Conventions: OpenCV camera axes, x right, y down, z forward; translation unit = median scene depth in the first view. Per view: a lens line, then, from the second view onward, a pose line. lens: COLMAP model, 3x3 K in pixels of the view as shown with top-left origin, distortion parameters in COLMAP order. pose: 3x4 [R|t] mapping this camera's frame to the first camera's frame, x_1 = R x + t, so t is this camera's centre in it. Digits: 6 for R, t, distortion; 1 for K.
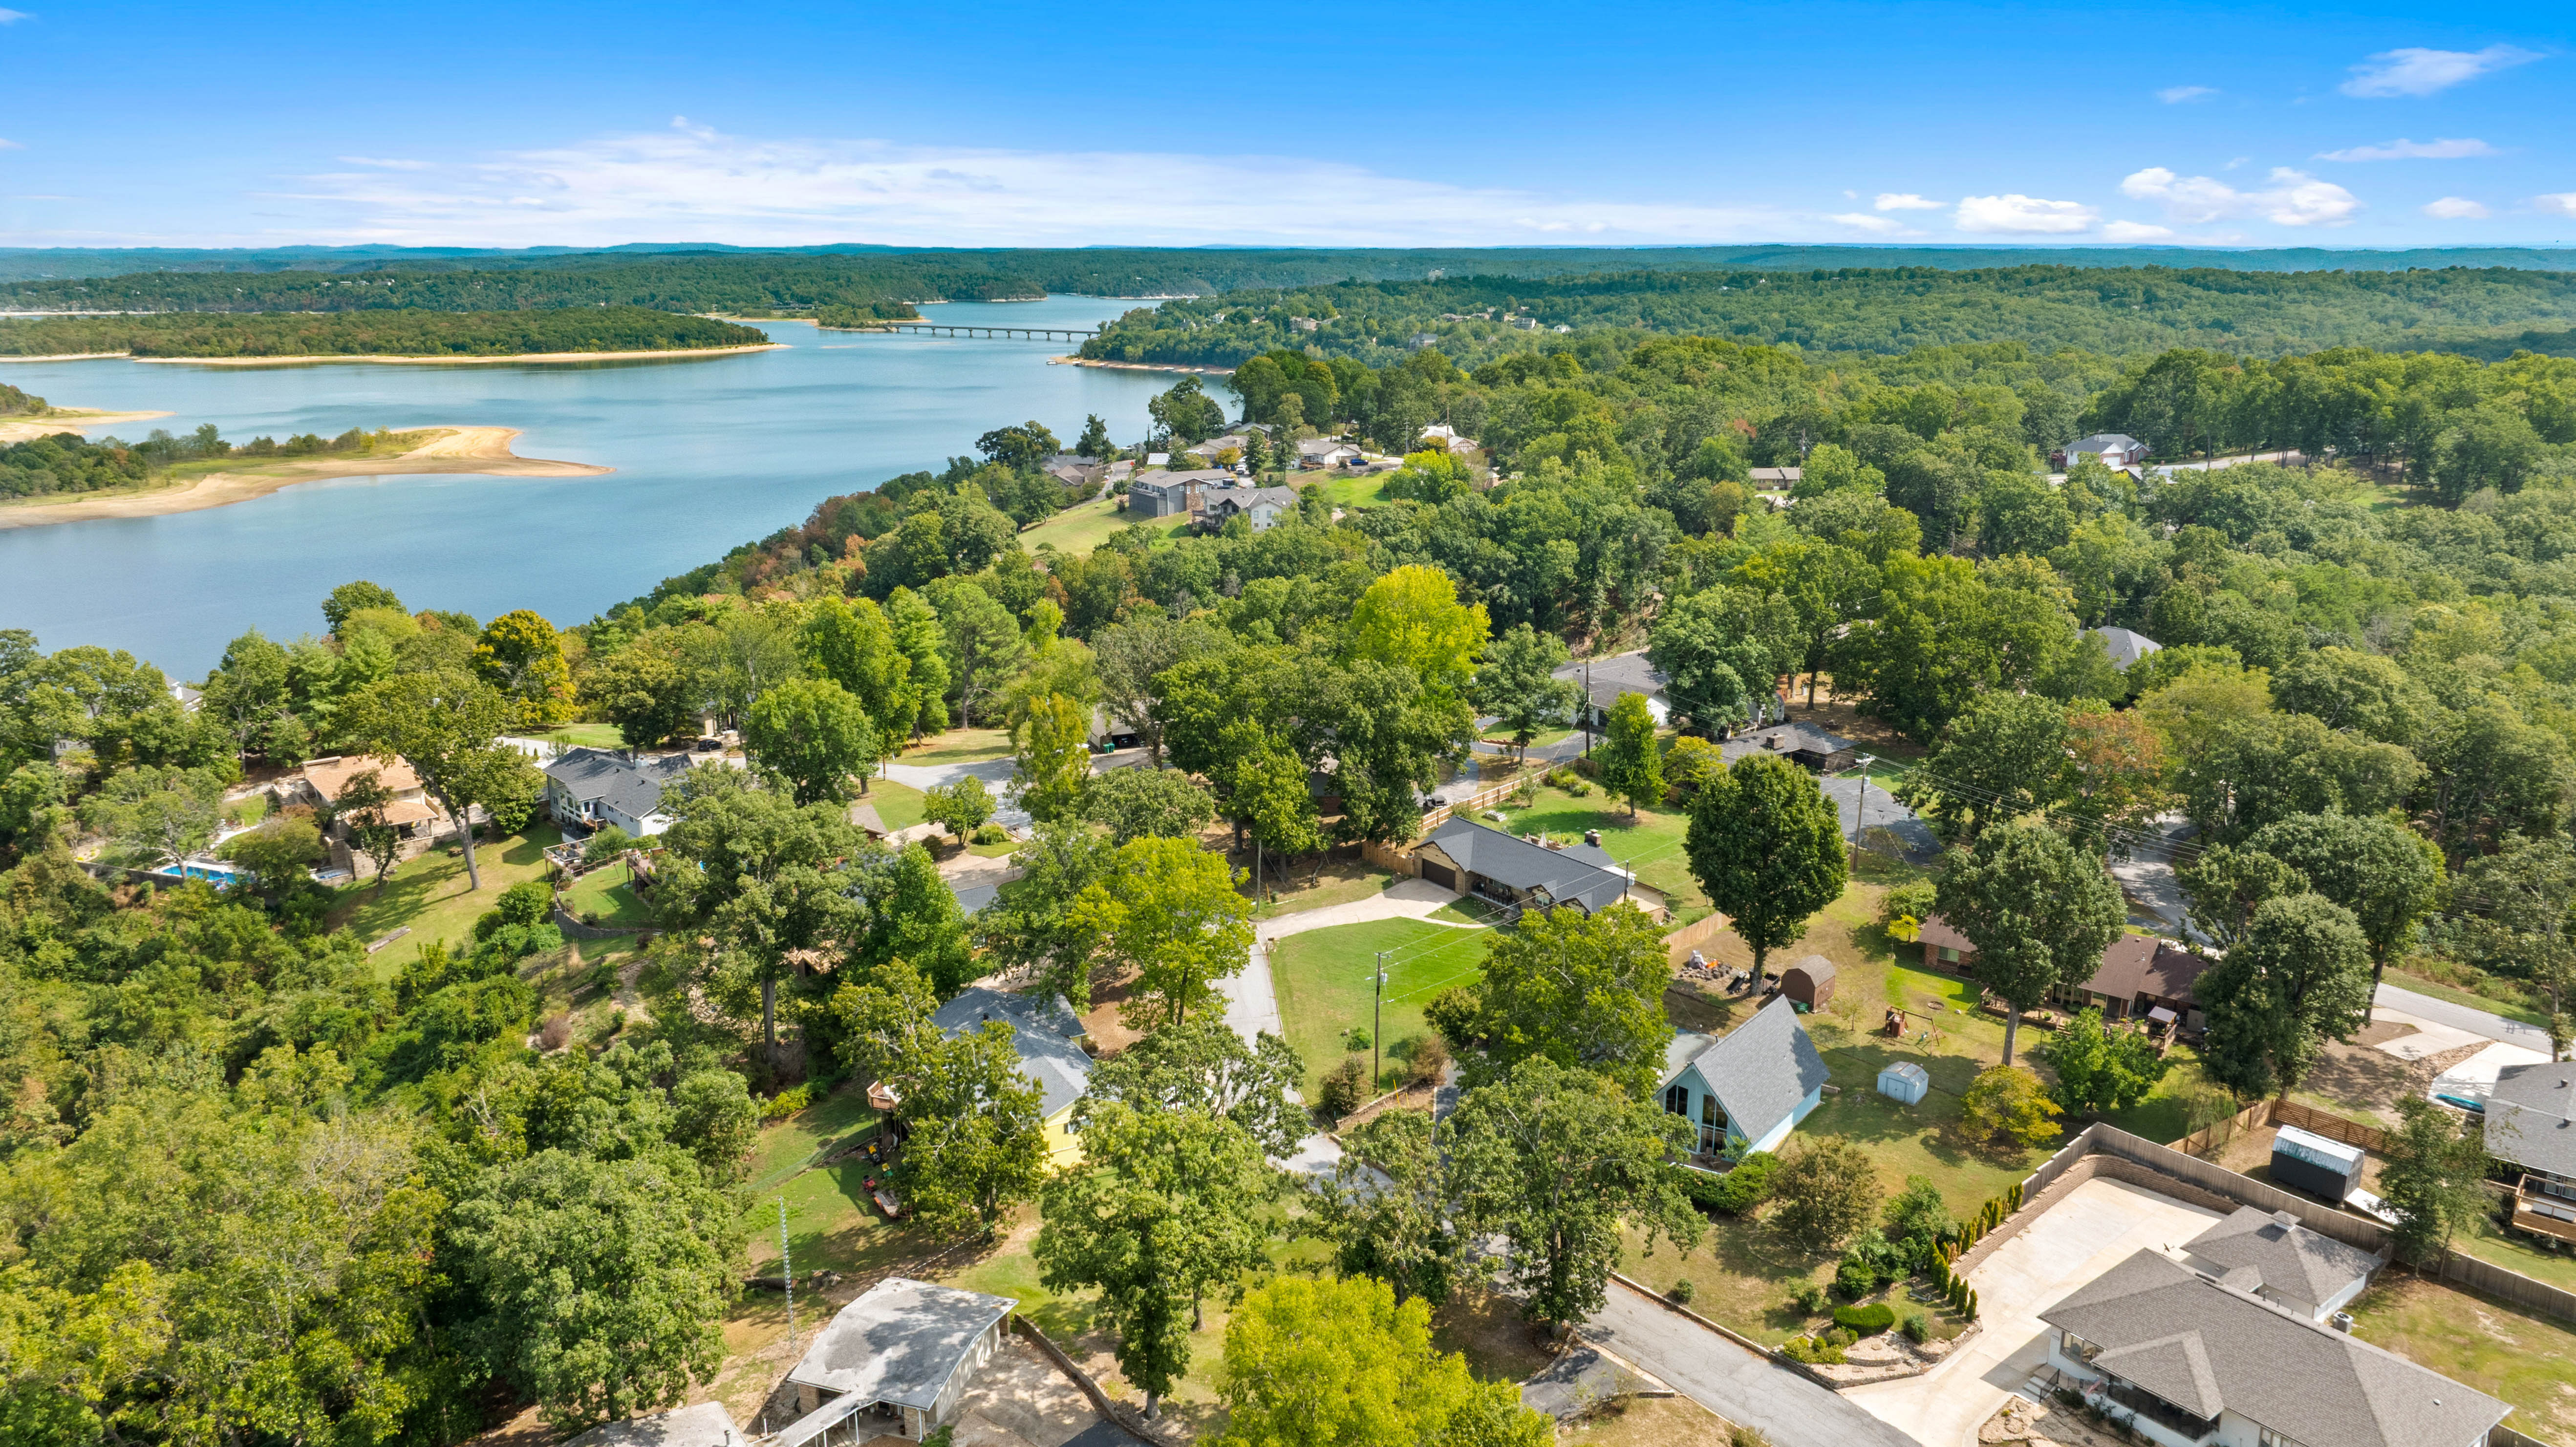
lens RADIAL K [[1804.5, 0, 1288.0], [0, 1804.5, 723.5], [0, 0, 1]] dist [-0.043007, 0.048183]
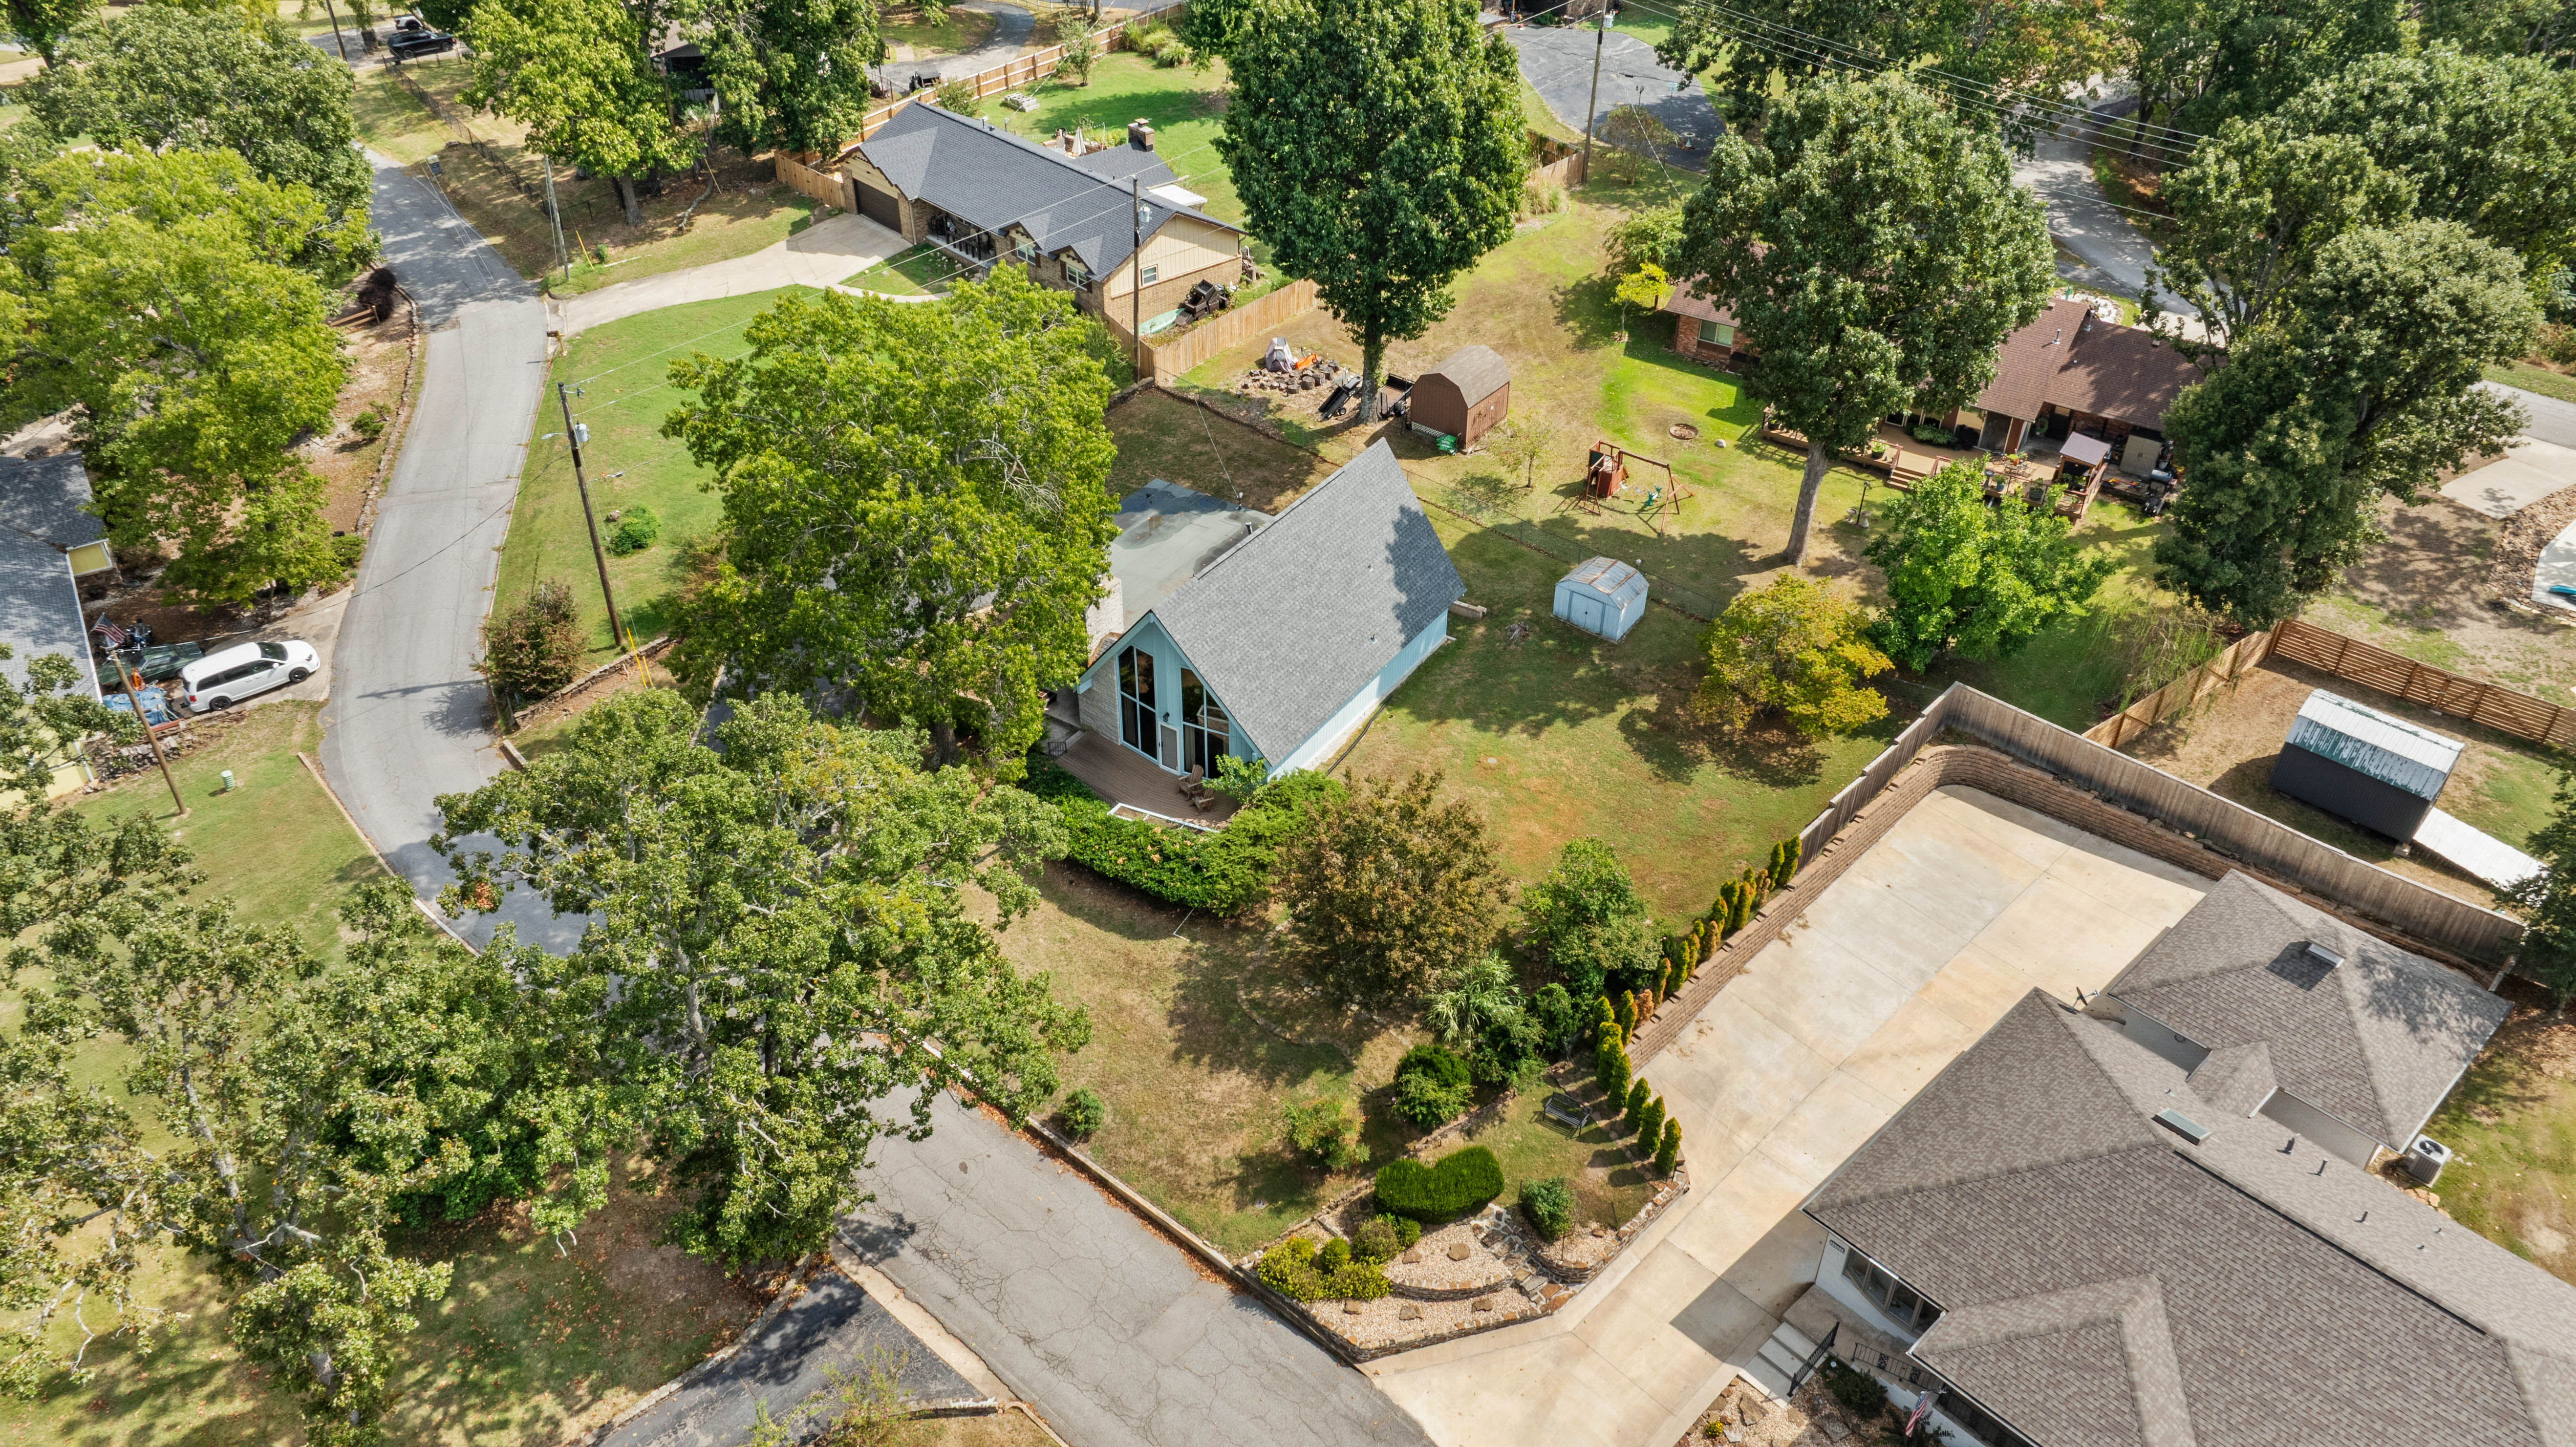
lens RADIAL K [[1778.1, 0, 1284.6], [0, 1778.1, 669.9], [0, 0, 1]] dist [-0.014229, -0.002955]
pose [[0.996063, -0.044811, 0.076493, 0.210998], [0.016096, 0.939914, 0.341031, 0.039972], [-0.087179, -0.338457, 0.936935, 0.515645]]
